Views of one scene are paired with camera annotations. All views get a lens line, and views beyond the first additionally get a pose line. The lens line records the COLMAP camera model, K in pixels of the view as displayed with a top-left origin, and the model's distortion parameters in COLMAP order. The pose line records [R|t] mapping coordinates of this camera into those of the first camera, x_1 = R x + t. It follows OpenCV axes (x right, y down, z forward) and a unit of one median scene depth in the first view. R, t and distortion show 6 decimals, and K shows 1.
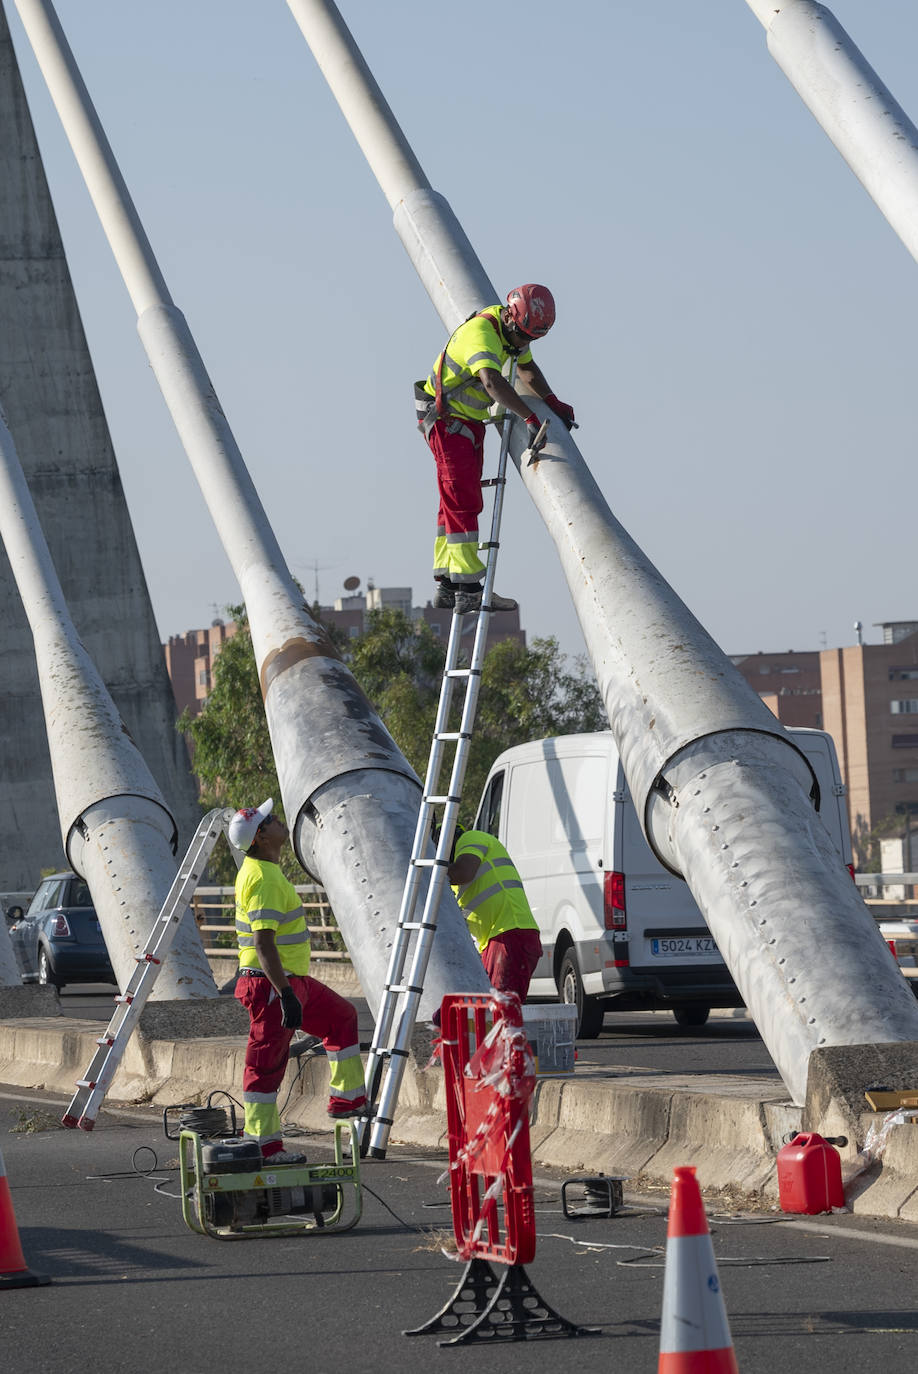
lens RADIAL K [[7647.8, 0, 459.0], [0, 7647.8, 687.0], [0, 0, 1]] dist [0.082878, -0.131268]
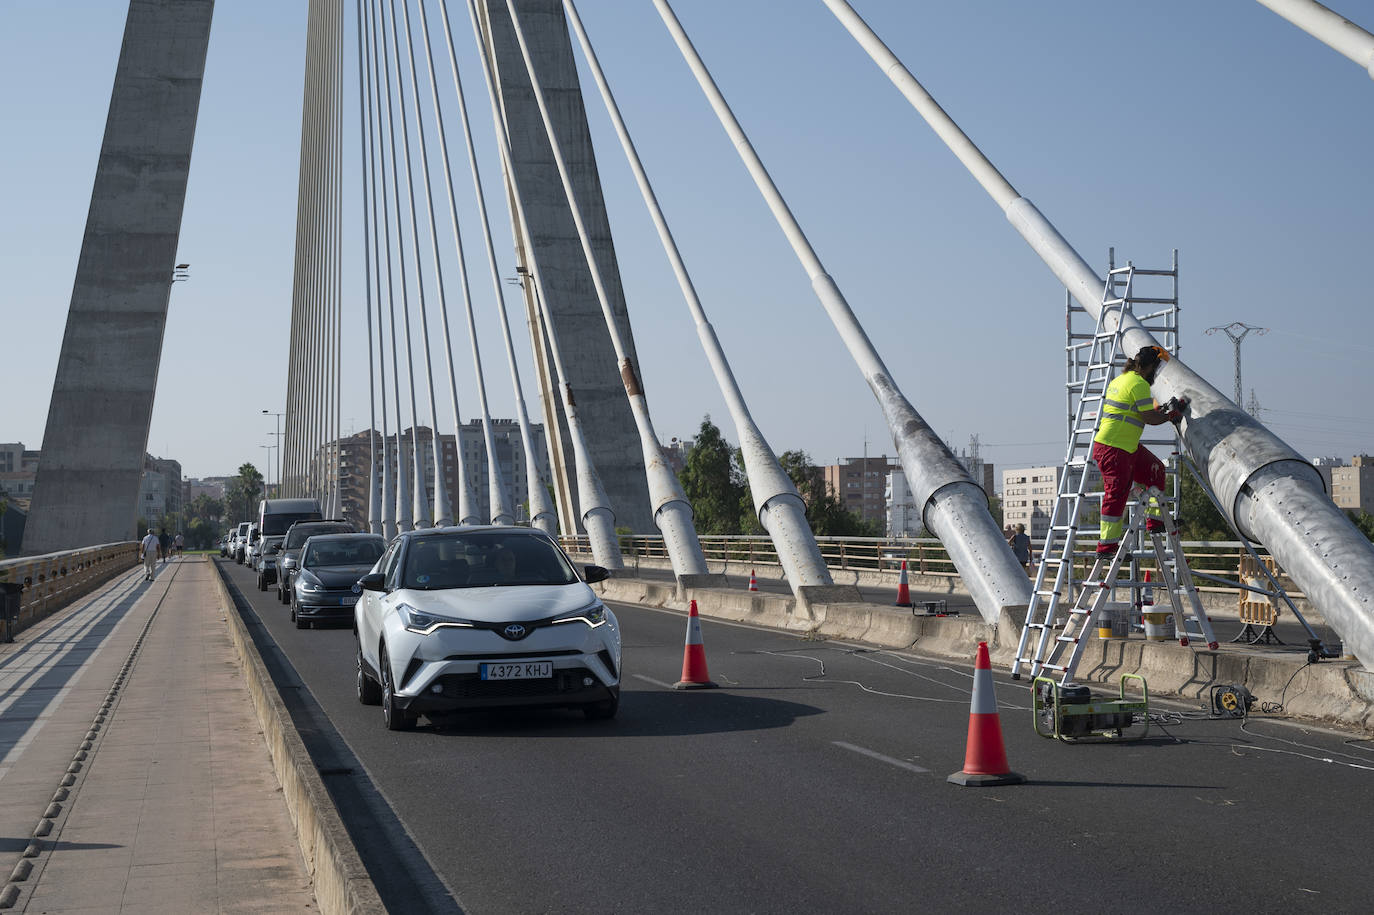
lens RADIAL K [[2367.4, 0, 686.1], [0, 2367.4, 465.4], [0, 0, 1]] dist [0.011780, 0.028565]
pose [[0.999388, 0.034969, -0.000576, -0.106388], [-0.034971, 0.999378, -0.004505, 0.014415], [0.000418, 0.004522, 0.999990, 0.429025]]
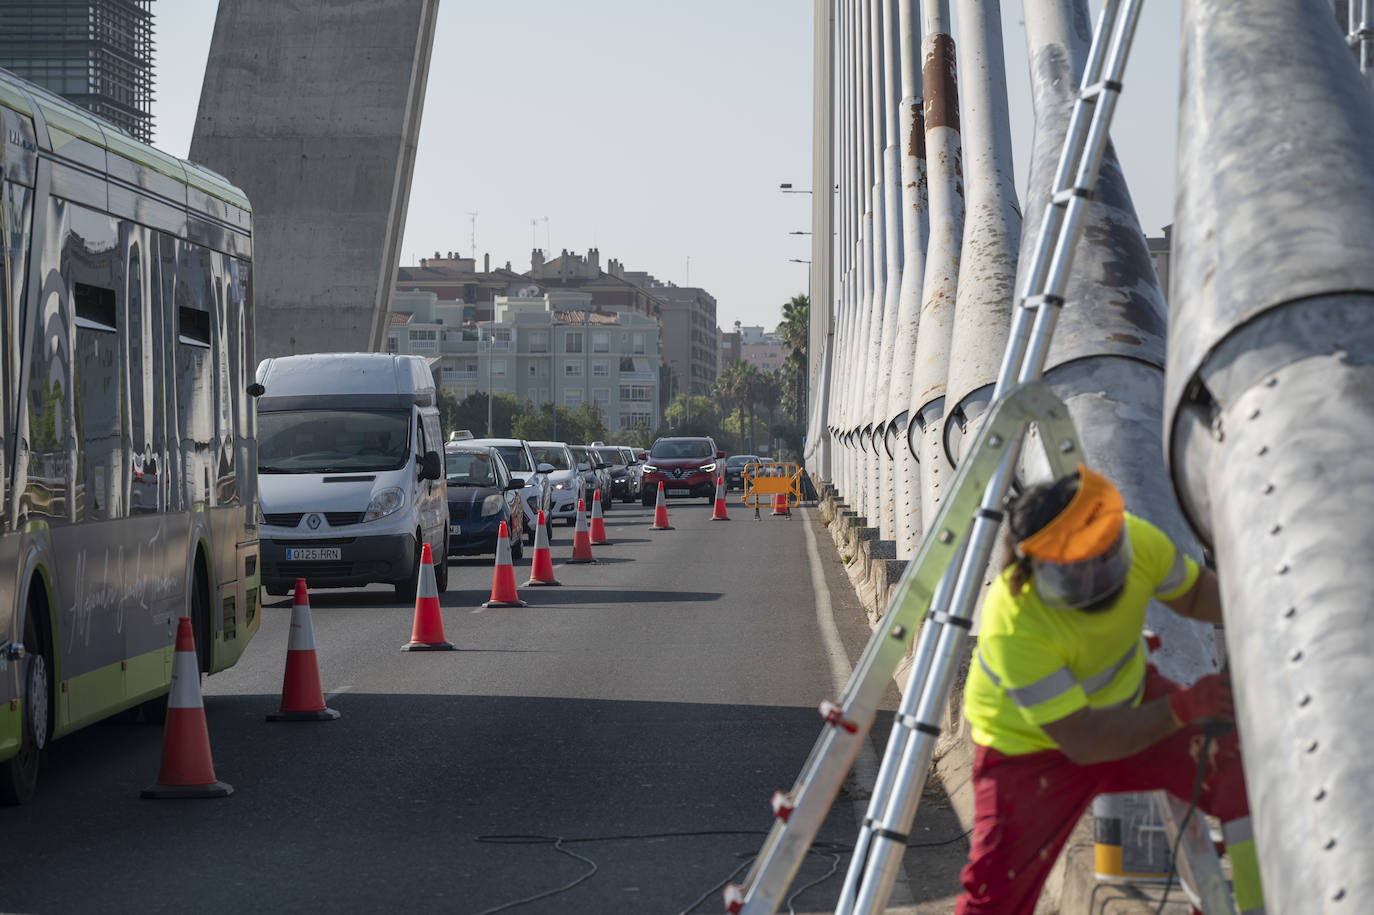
lens RADIAL K [[4946.9, 0, 687.0], [0, 4946.9, 457.5], [0, 0, 1]] dist [0.027059, 2.906481]
pose [[0.972158, 0.049405, -0.229058, 0.068157], [-0.042342, 0.998467, 0.035649, 0.006585], [0.230468, -0.024957, 0.972760, 0.667692]]
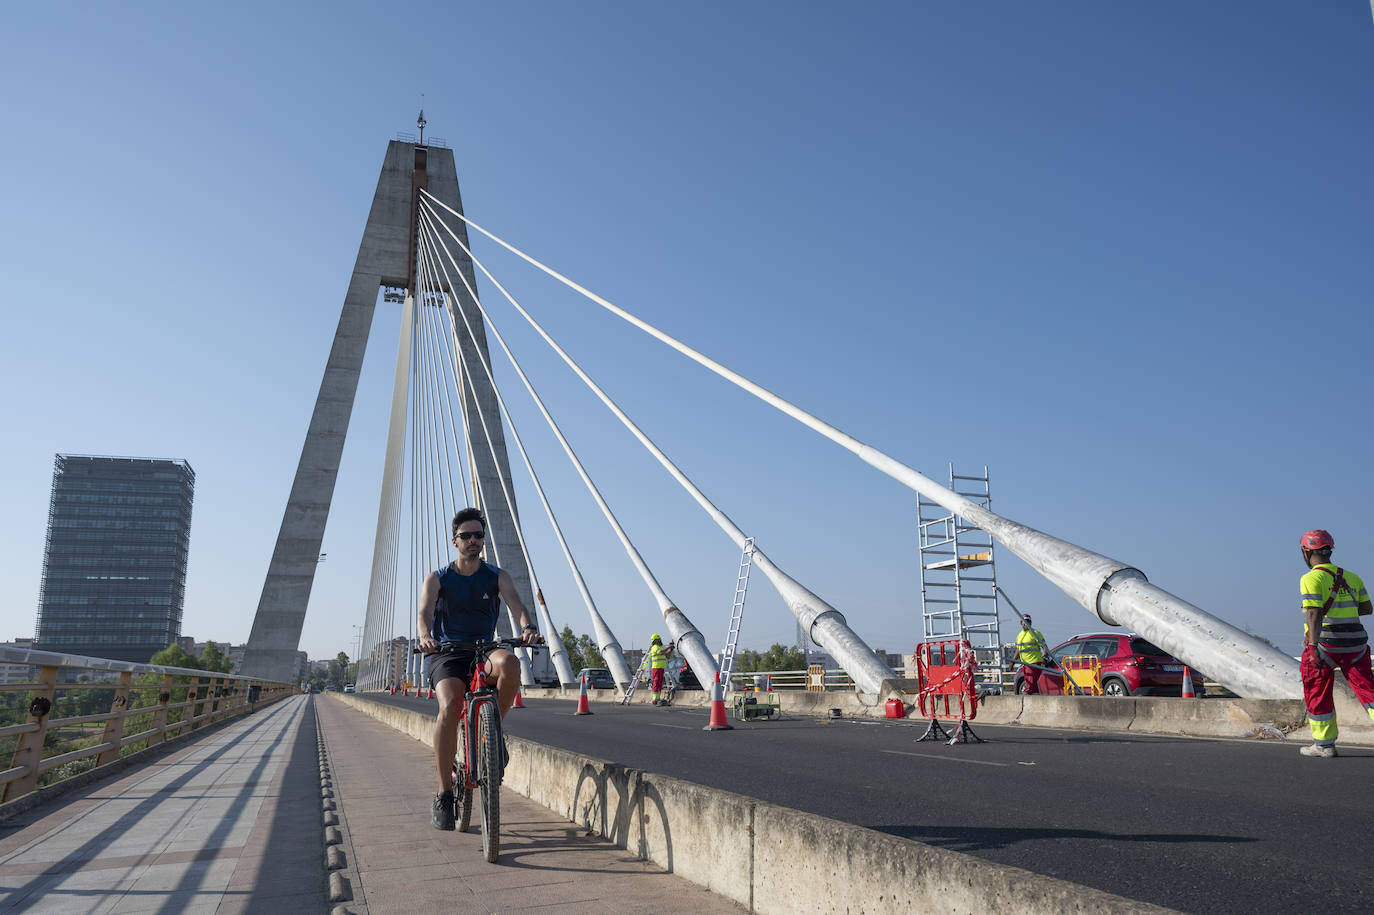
lens RADIAL K [[1064.3, 0, 693.6], [0, 1064.3, 455.7], [0, 0, 1]] dist [0.018894, 0.002438]
pose [[0.990521, 0.059822, 0.123648, -0.126556], [-0.035042, 0.980447, -0.193640, 0.039919], [-0.132815, 0.187472, 0.973250, 0.377926]]
